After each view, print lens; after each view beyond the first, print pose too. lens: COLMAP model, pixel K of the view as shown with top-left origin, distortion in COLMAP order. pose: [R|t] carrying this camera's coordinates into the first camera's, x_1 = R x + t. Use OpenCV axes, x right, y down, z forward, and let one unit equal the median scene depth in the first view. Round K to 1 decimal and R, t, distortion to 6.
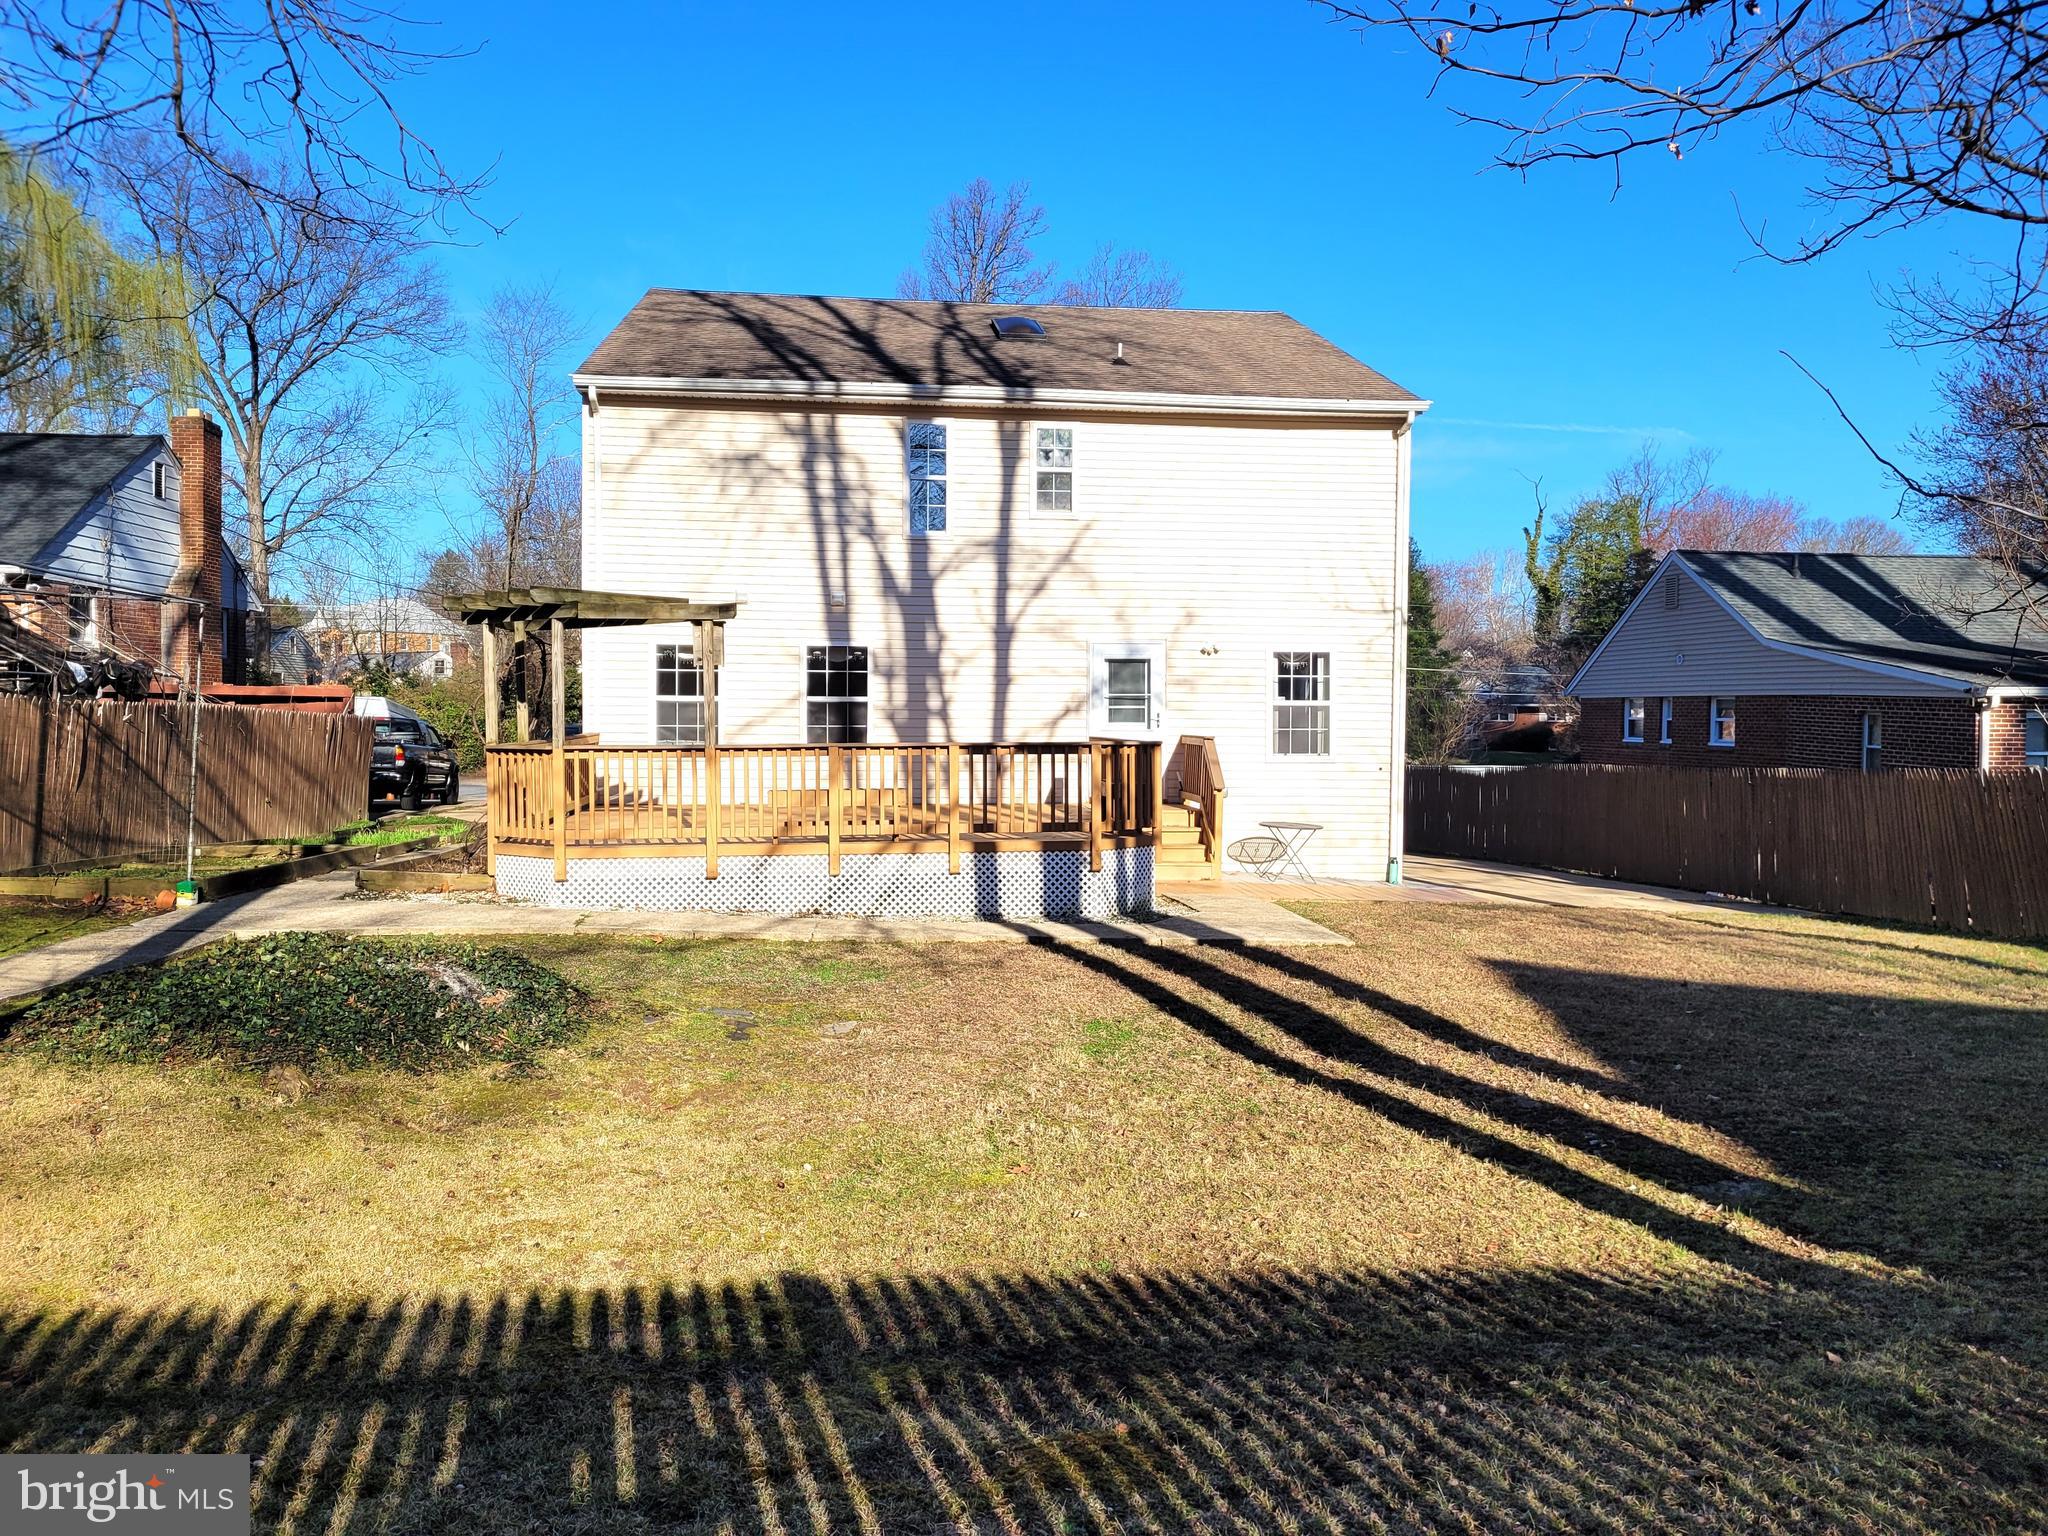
lens RADIAL K [[1532.8, 0, 1032.7], [0, 1532.8, 777.2], [0, 0, 1]] dist [0.057281, -0.011092]
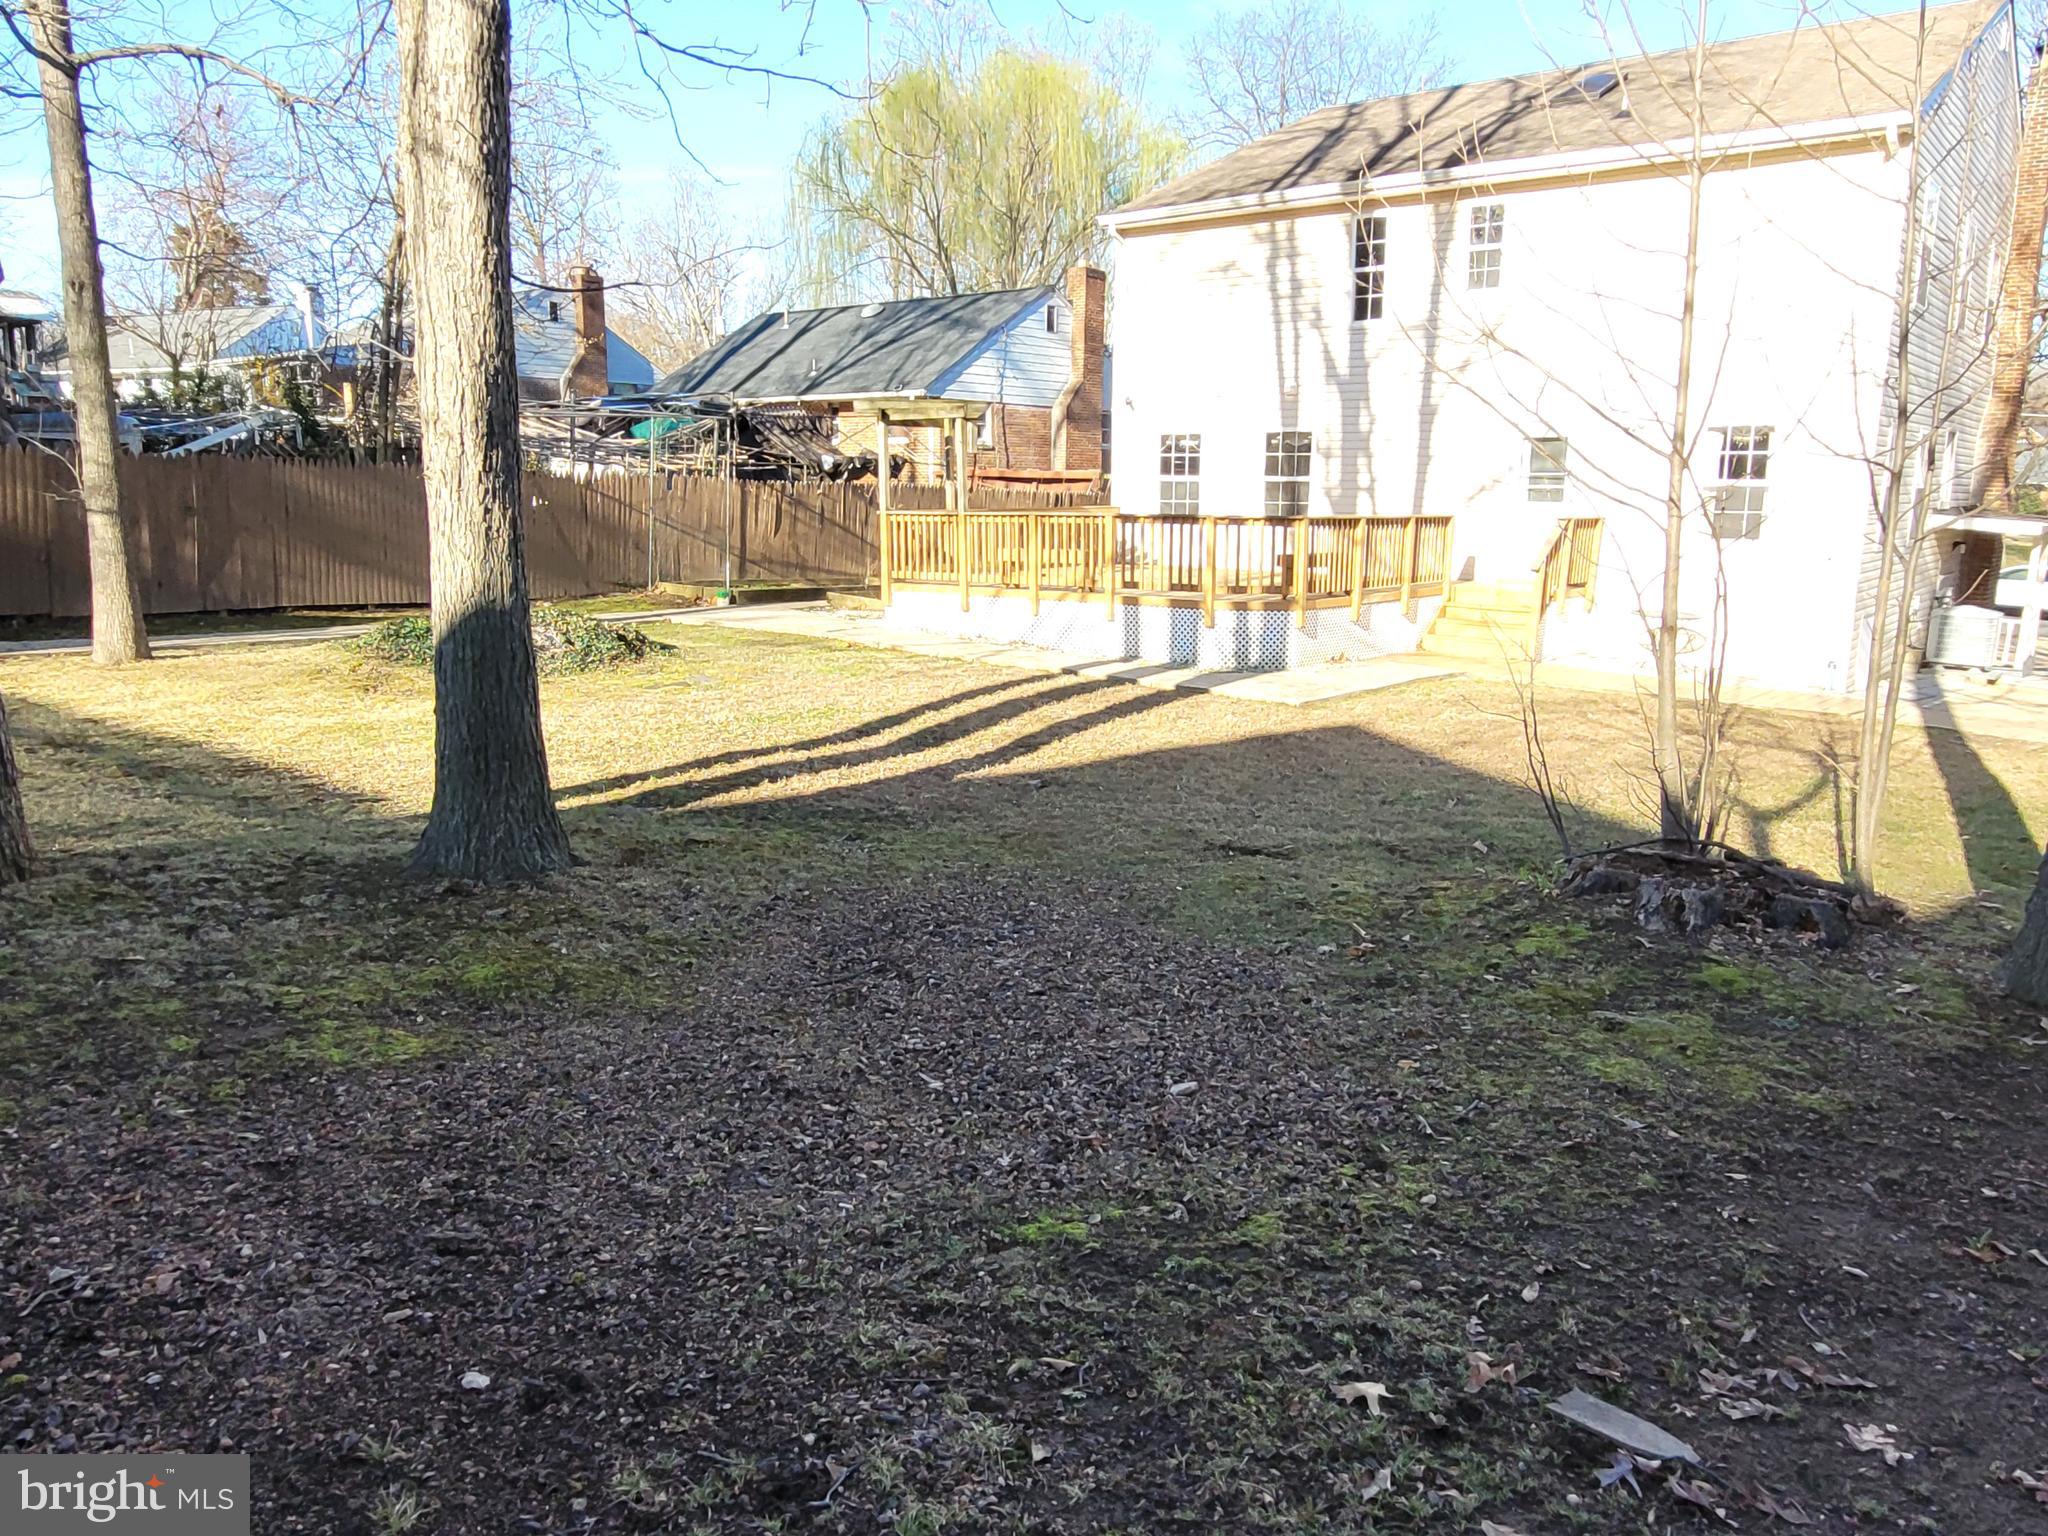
lens RADIAL K [[1437.1, 0, 1025.5], [0, 1437.1, 764.7], [0, 0, 1]] dist [0.005185, 0.001303]
pose [[0.706914, 0.137183, -0.693869, 0.505994], [-0.037255, 0.986871, 0.157156, -0.001391], [0.706318, -0.085246, 0.702743, 0.092730]]
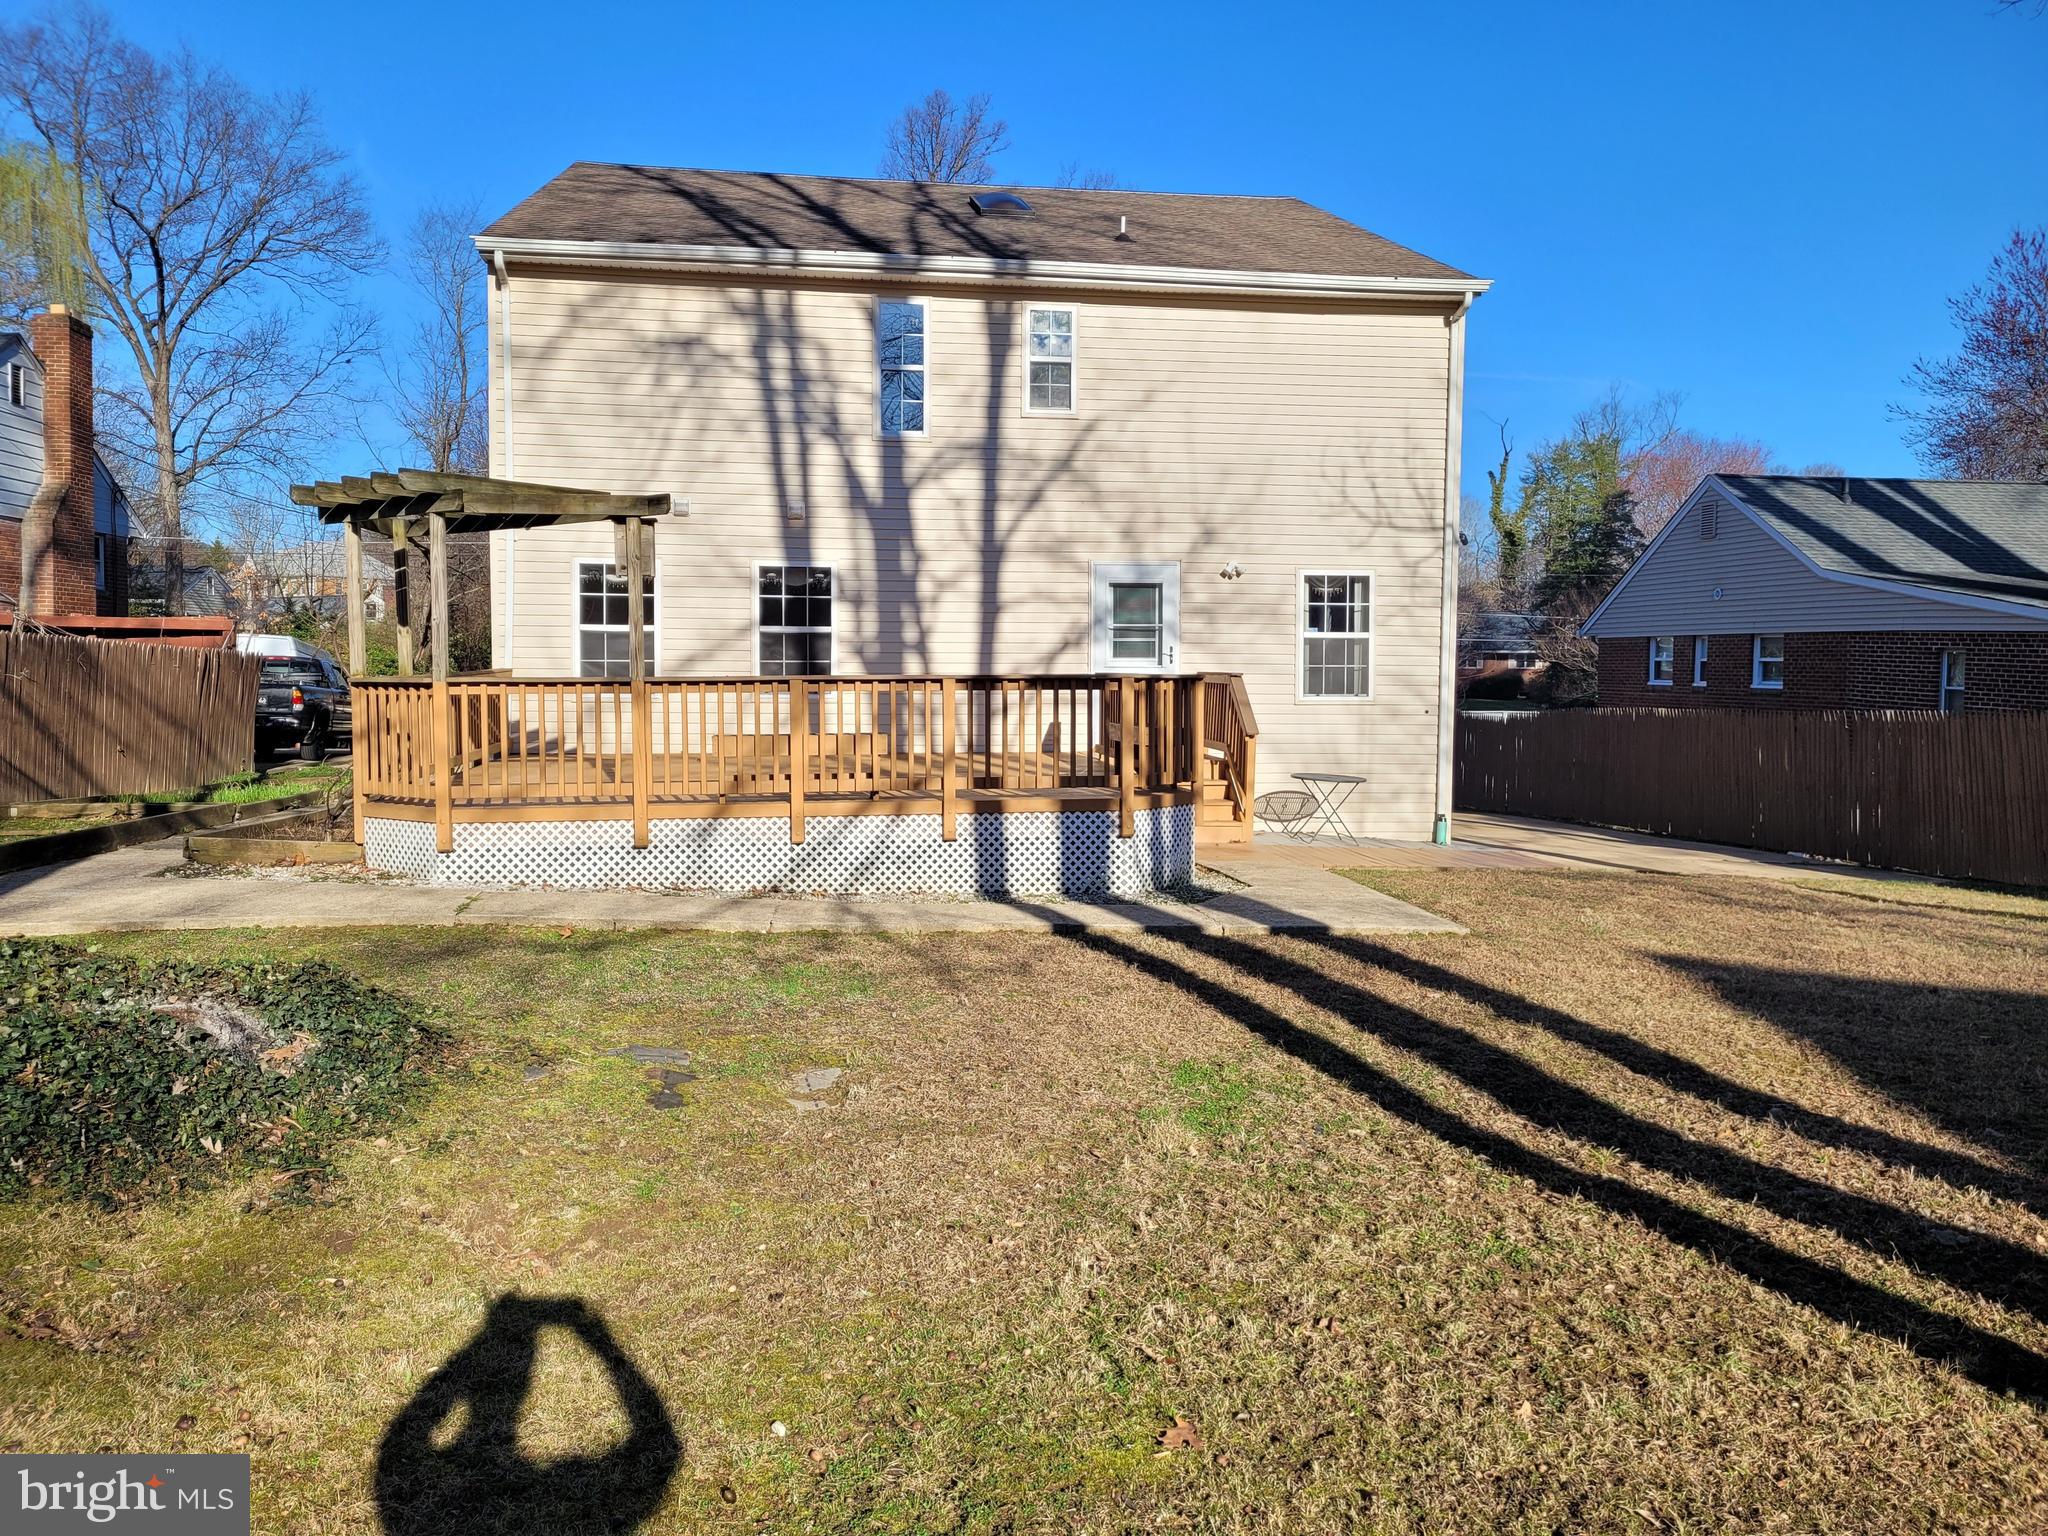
lens RADIAL K [[1532.8, 0, 1017.8], [0, 1532.8, 752.4], [0, 0, 1]] dist [0.057281, -0.011092]
pose [[0.999739, -0.000728, 0.022838, -0.023887], [0.000348, 0.999862, 0.016624, 0.002926], [-0.022847, -0.016611, 0.999601, 0.146524]]
